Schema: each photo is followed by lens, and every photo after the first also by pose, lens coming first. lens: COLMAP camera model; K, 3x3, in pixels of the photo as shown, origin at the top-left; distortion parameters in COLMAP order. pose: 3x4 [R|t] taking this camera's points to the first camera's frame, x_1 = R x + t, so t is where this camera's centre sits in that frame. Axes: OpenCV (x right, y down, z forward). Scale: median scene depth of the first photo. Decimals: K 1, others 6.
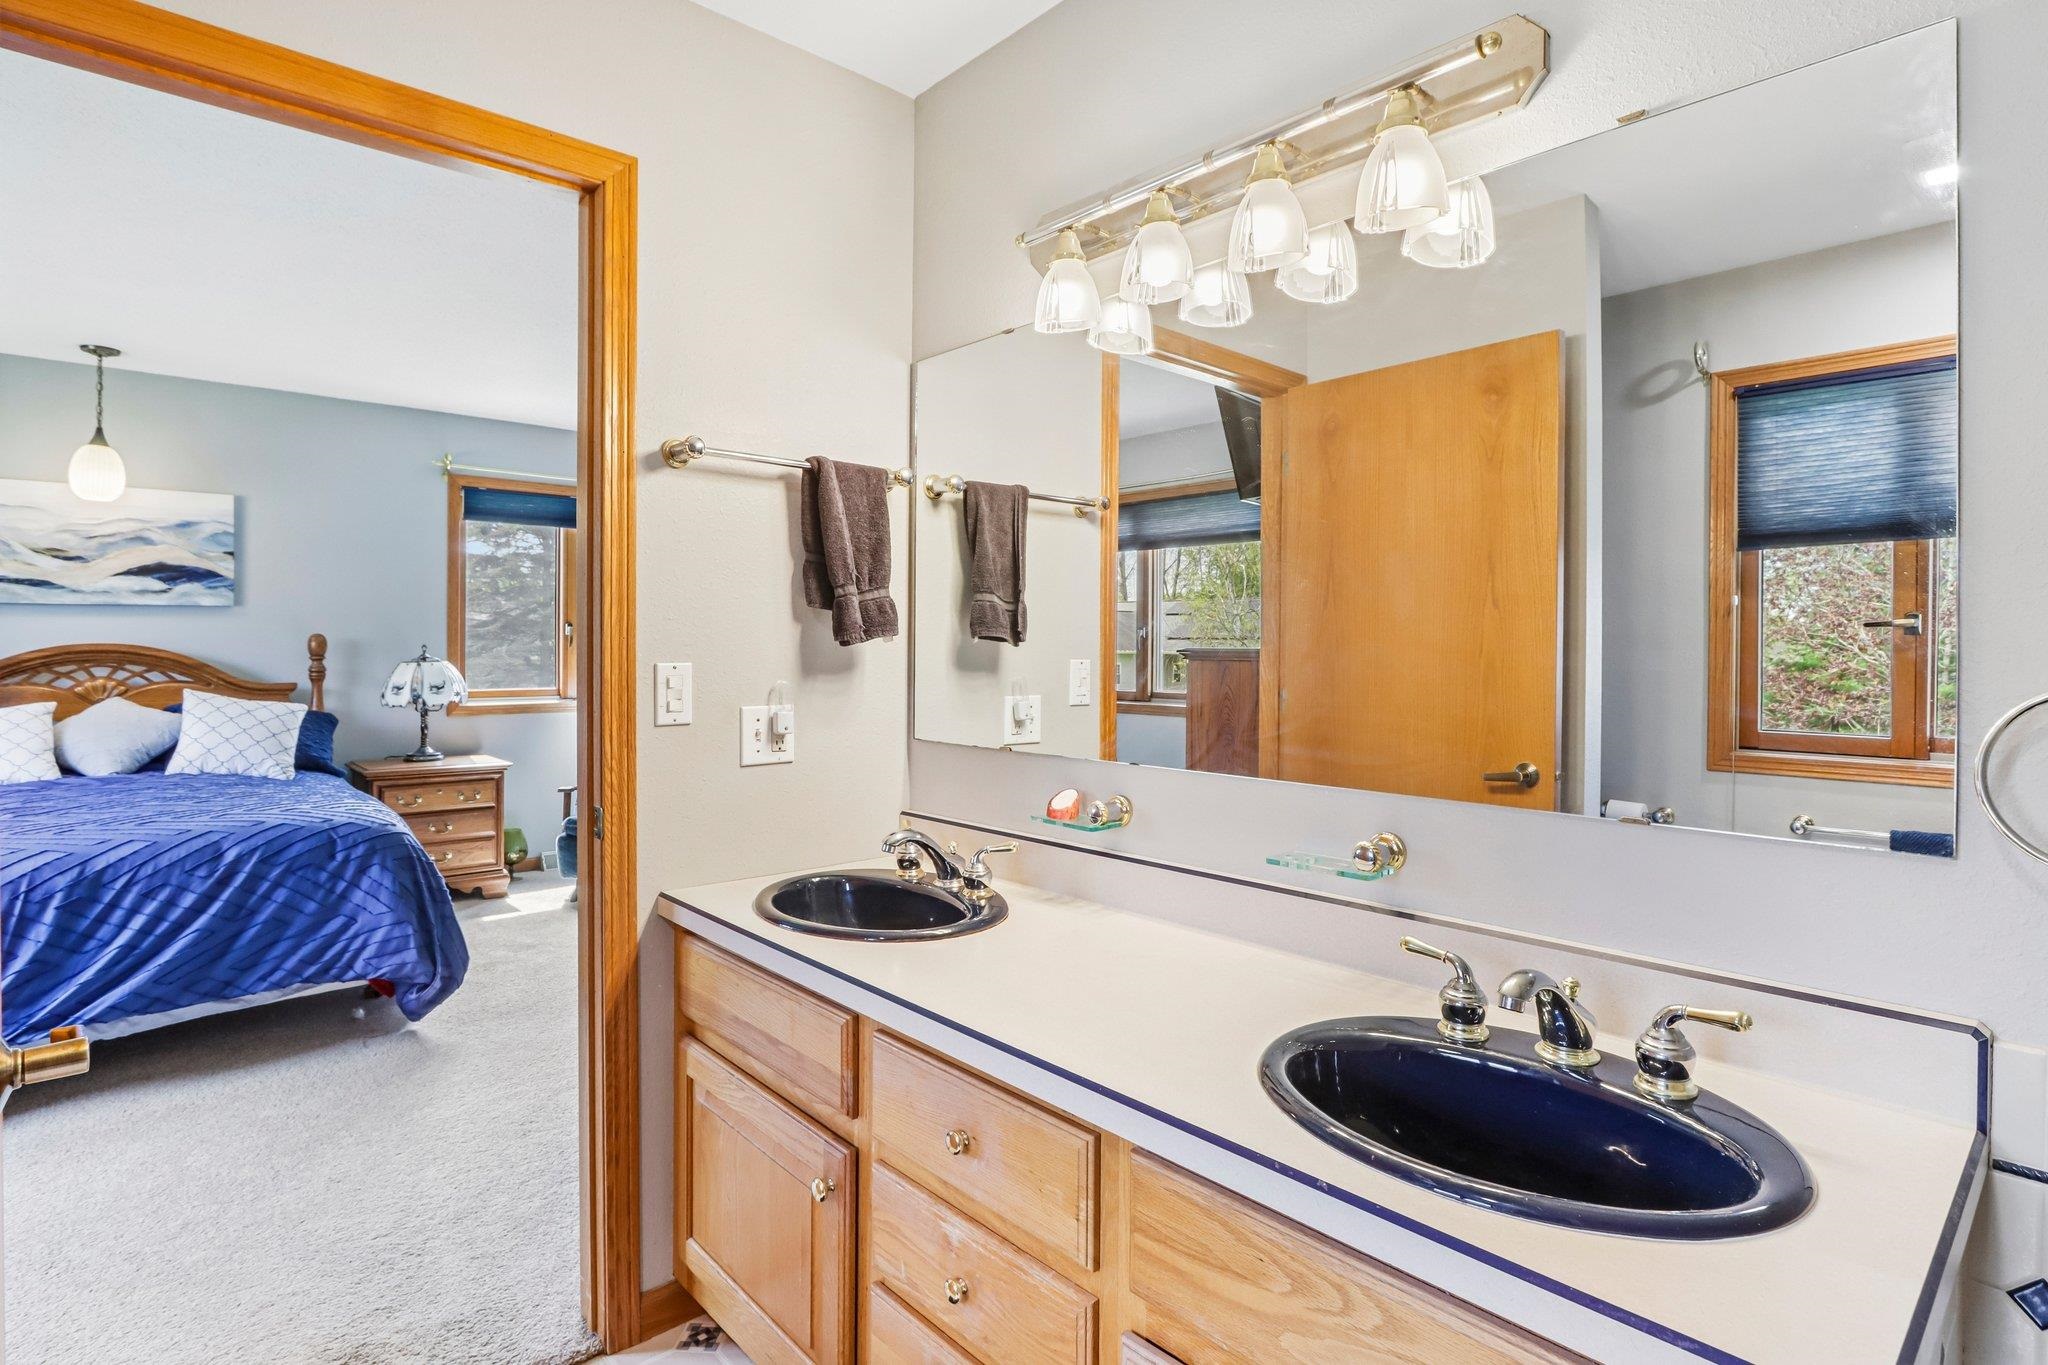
lens RADIAL K [[988.8, 0, 1026.3], [0, 988.8, 640.2], [0, 0, 1]] dist [-0.000477, -0.000036]
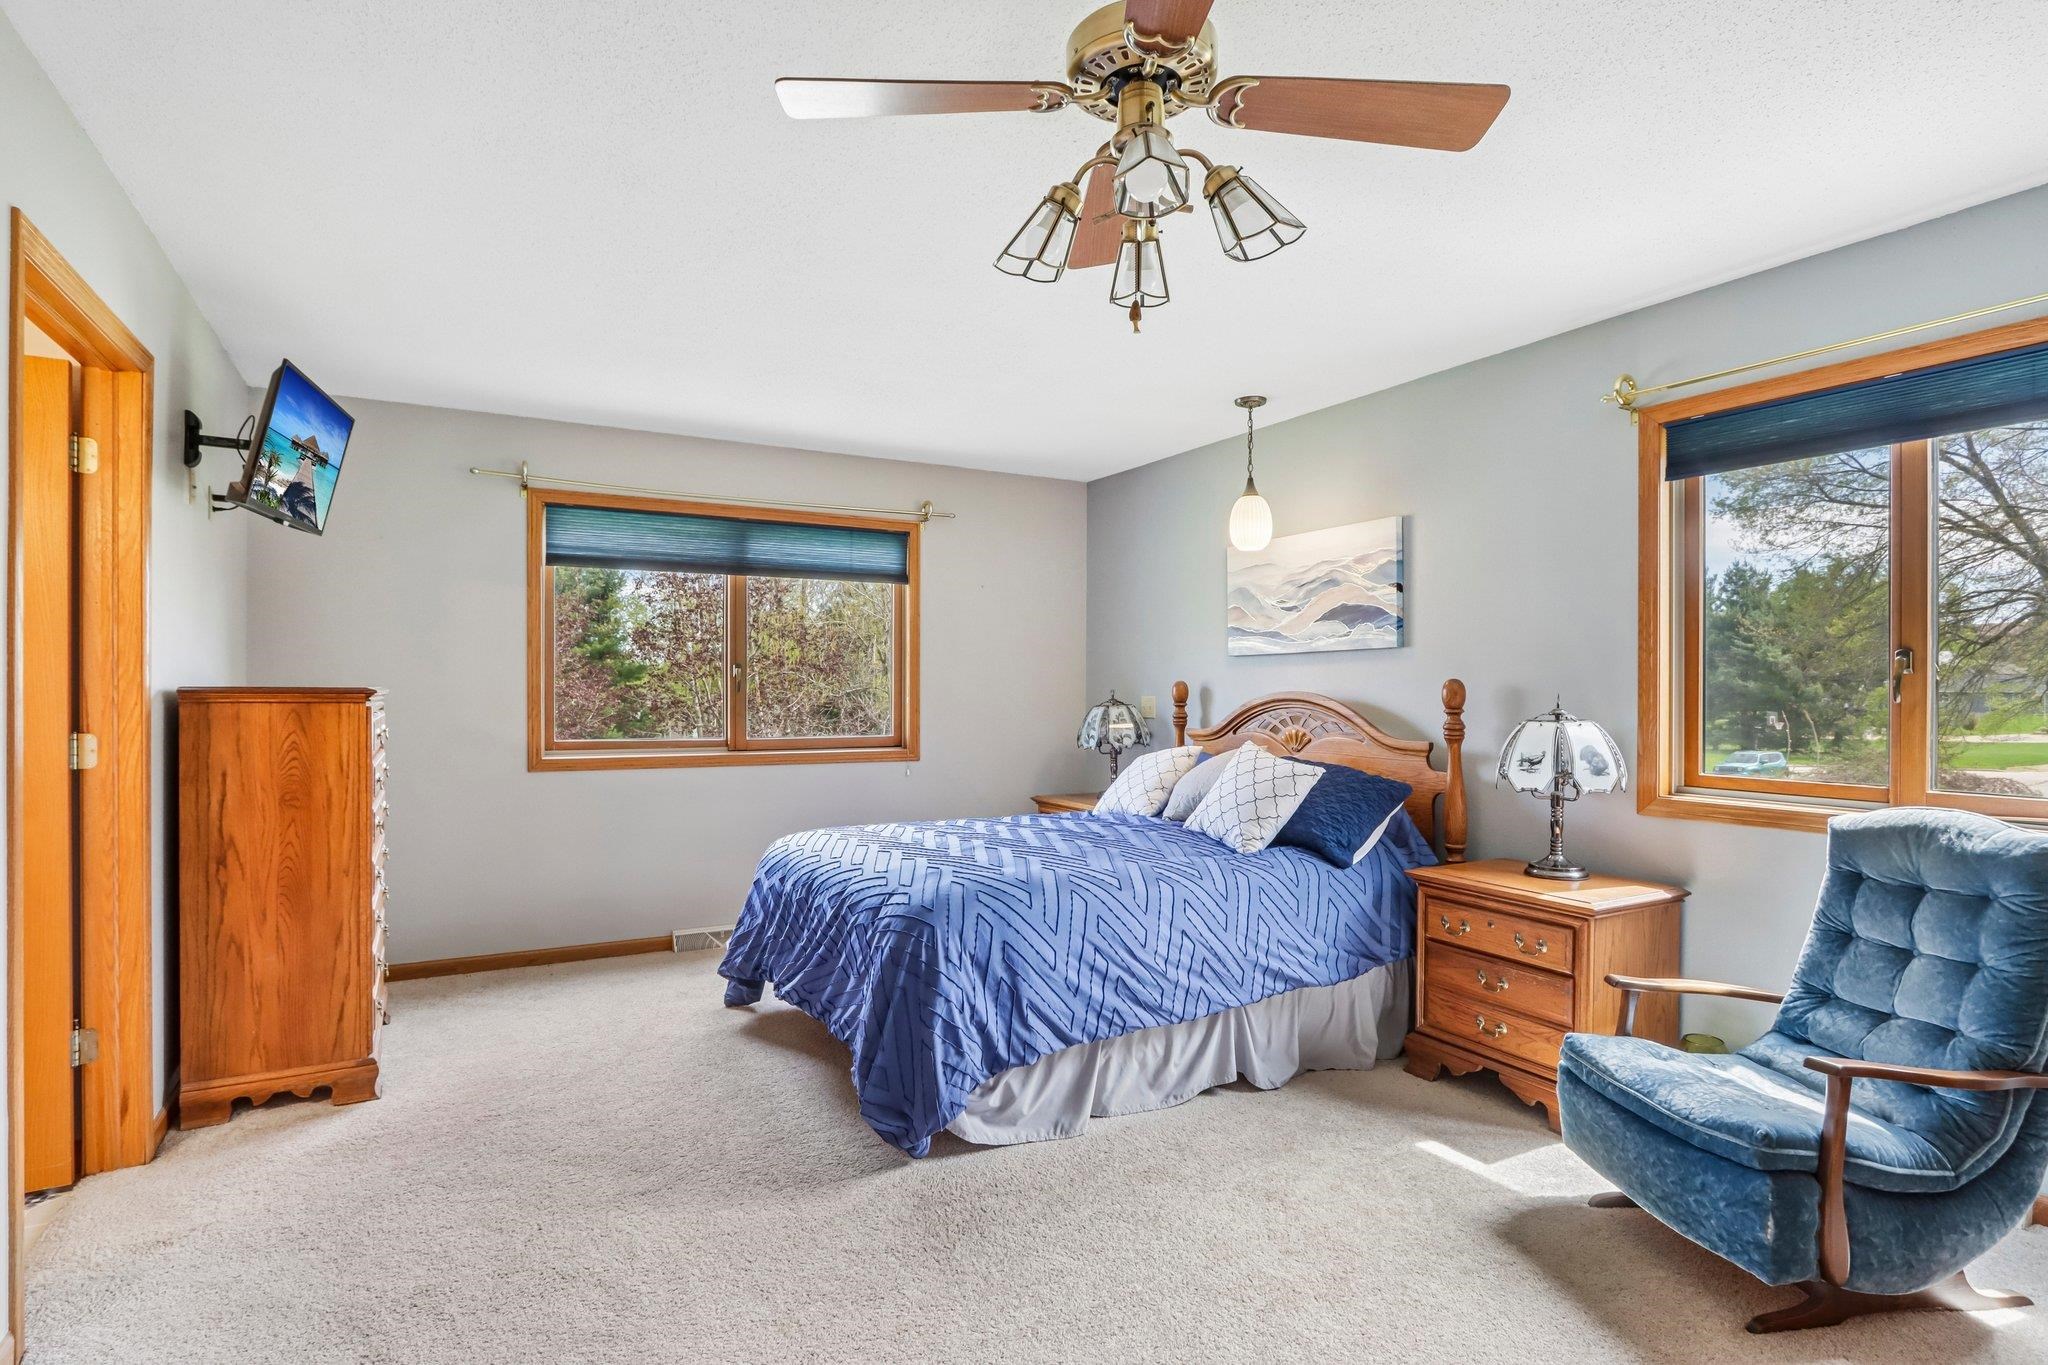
lens RADIAL K [[1027.2, 0, 1024.0], [0, 1027.2, 682.5], [0, 0, 1]] dist [-0.002678, -0.000742]
pose [[-0.223293, -0.012081, -0.974677, 0.120970], [-0.004923, 0.999924, -0.011266, 0.006977], [0.974739, 0.002282, -0.223335, 0.888357]]
